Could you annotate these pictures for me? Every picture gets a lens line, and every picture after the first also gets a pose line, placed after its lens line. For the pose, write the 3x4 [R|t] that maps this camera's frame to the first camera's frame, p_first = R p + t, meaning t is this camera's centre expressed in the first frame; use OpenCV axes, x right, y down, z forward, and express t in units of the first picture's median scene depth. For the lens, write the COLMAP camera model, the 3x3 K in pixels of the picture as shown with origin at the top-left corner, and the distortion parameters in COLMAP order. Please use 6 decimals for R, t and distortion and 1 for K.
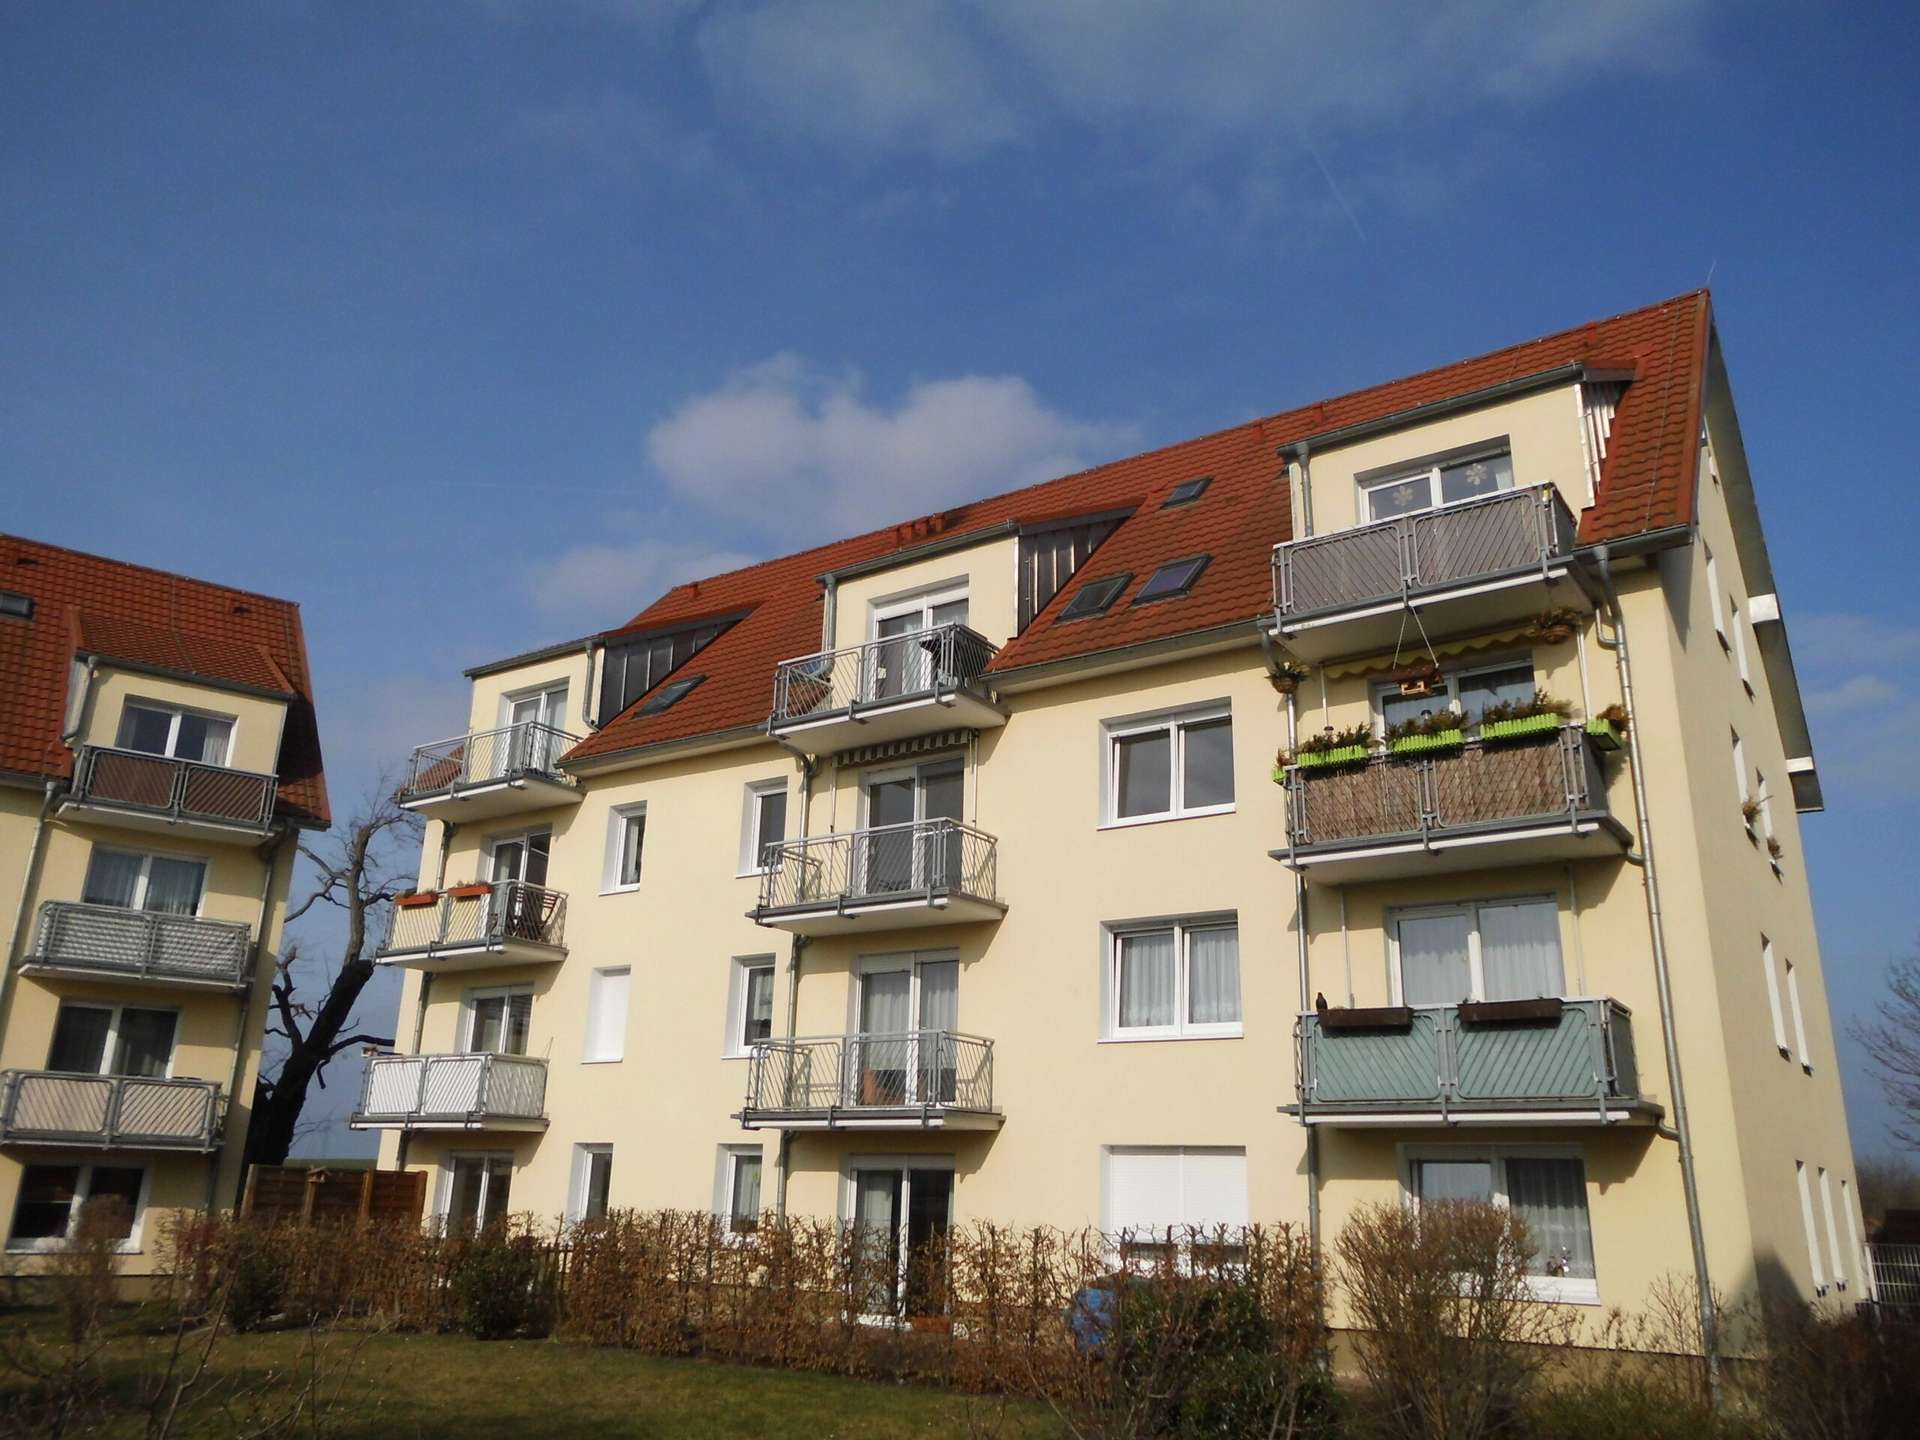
lens RADIAL K [[1487.4, 0, 960.0], [0, 1487.4, 720.0], [0, 0, 1]] dist [-0.005553, 0.009731]
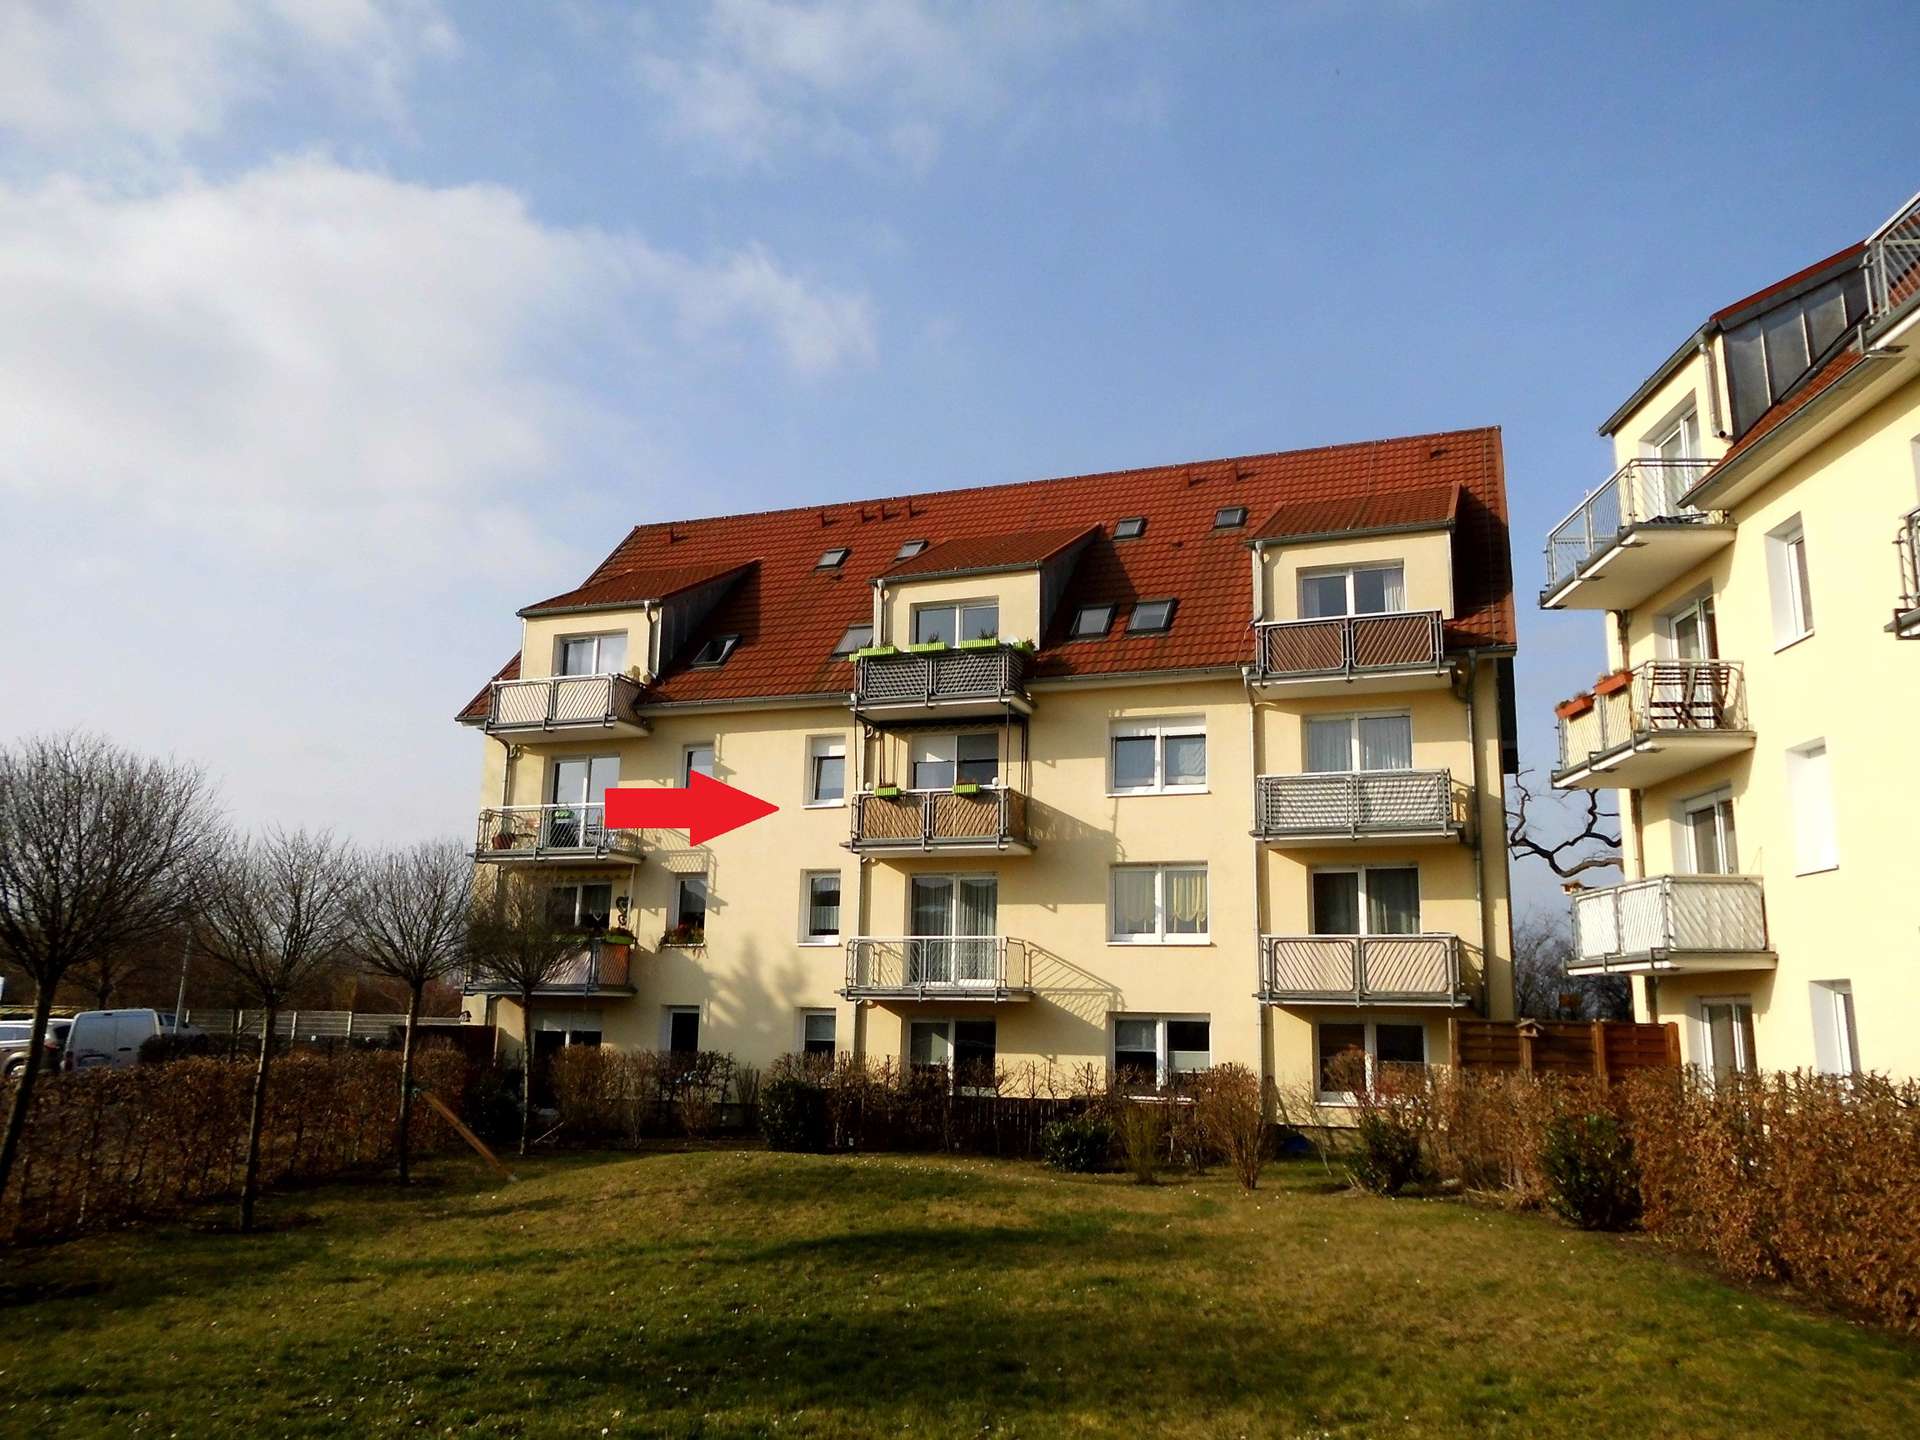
lens RADIAL K [[1487.4, 0, 960.0], [0, 1487.4, 720.0], [0, 0, 1]] dist [-0.005553, 0.009731]
pose [[0.531683, -0.187593, -0.825907, 0.140708], [0.259198, 0.964413, -0.052193, 0.080012], [0.806306, -0.186323, 0.561386, 0.241925]]
